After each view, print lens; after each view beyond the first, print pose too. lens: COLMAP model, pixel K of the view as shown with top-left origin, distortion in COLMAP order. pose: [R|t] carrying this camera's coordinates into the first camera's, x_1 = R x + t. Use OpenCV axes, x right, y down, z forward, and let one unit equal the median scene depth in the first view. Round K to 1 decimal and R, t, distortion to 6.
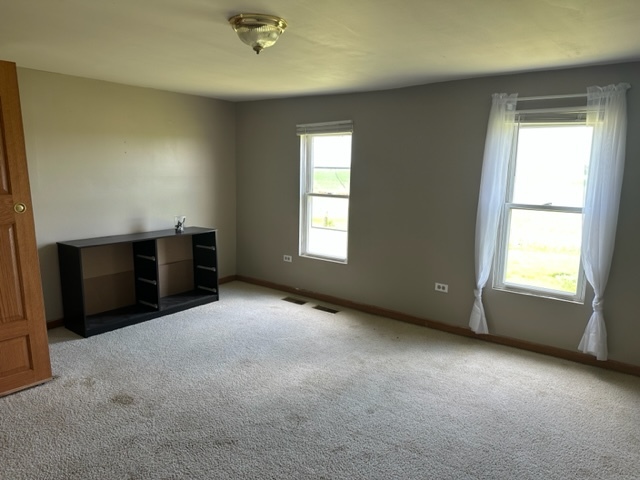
lens RADIAL K [[443.6, 0, 319.6], [0, 443.6, 241.0], [0, 0, 1]] dist [0.108807, -0.129605]
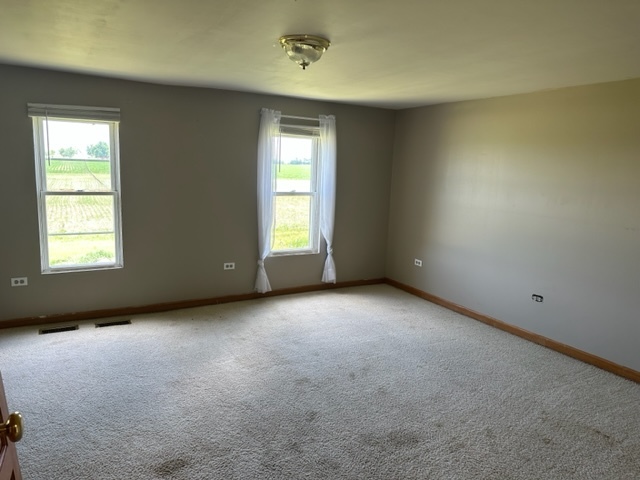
lens RADIAL K [[443.6, 0, 319.6], [0, 443.6, 241.0], [0, 0, 1]] dist [0.108807, -0.129605]
pose [[0.418287, -0.153923, 0.895178, -0.721838], [0.125726, 0.985862, 0.110769, -0.065843], [-0.899572, 0.066214, 0.431725, 0.299150]]
